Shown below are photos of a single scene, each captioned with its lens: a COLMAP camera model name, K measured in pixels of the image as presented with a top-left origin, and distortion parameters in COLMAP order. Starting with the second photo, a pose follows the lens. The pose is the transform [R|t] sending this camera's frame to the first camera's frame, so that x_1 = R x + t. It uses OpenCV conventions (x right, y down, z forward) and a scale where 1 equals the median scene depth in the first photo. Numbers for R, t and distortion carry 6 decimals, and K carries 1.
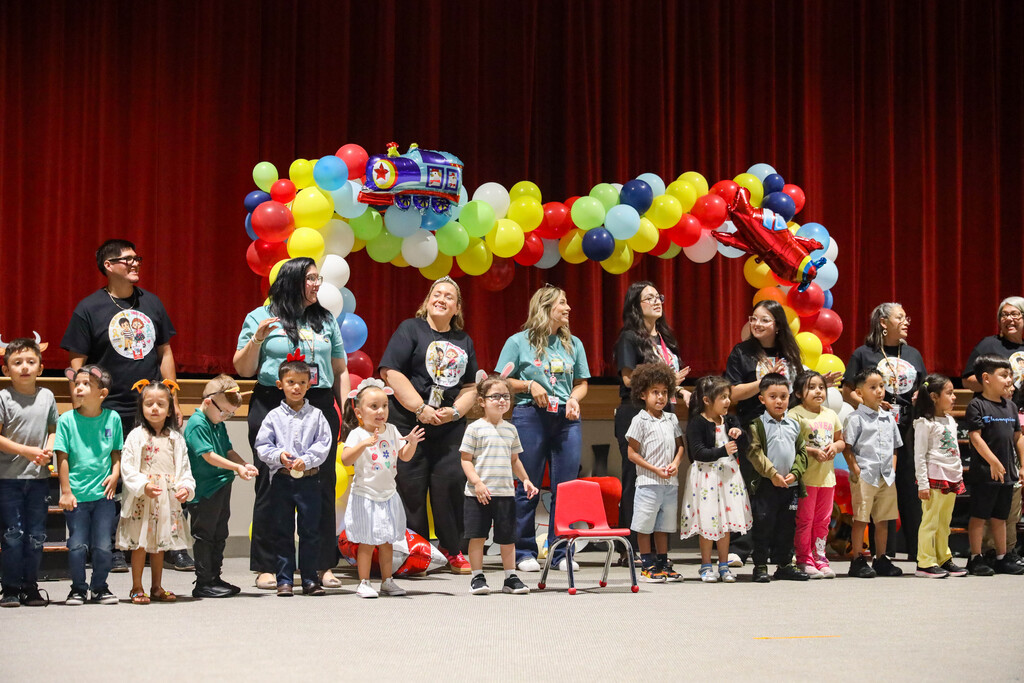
lens RADIAL K [[1925.5, 0, 512.0], [0, 1925.5, 341.5], [0, 0, 1]] dist [0.188771, 0.124492]
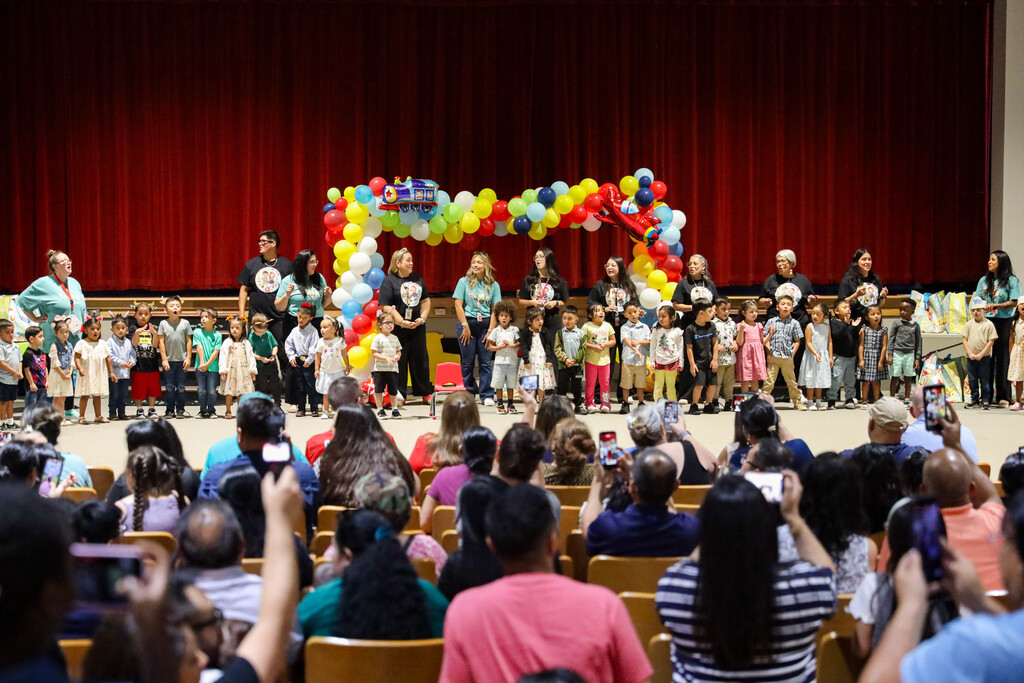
lens RADIAL K [[1925.5, 0, 512.0], [0, 1925.5, 341.5], [0, 0, 1]] dist [0.188771, 0.124492]
pose [[0.958692, 0.015247, -0.284038, 0.570895], [0.015264, 0.994366, 0.104895, -0.136556], [0.284037, -0.104897, 0.953058, -0.759245]]
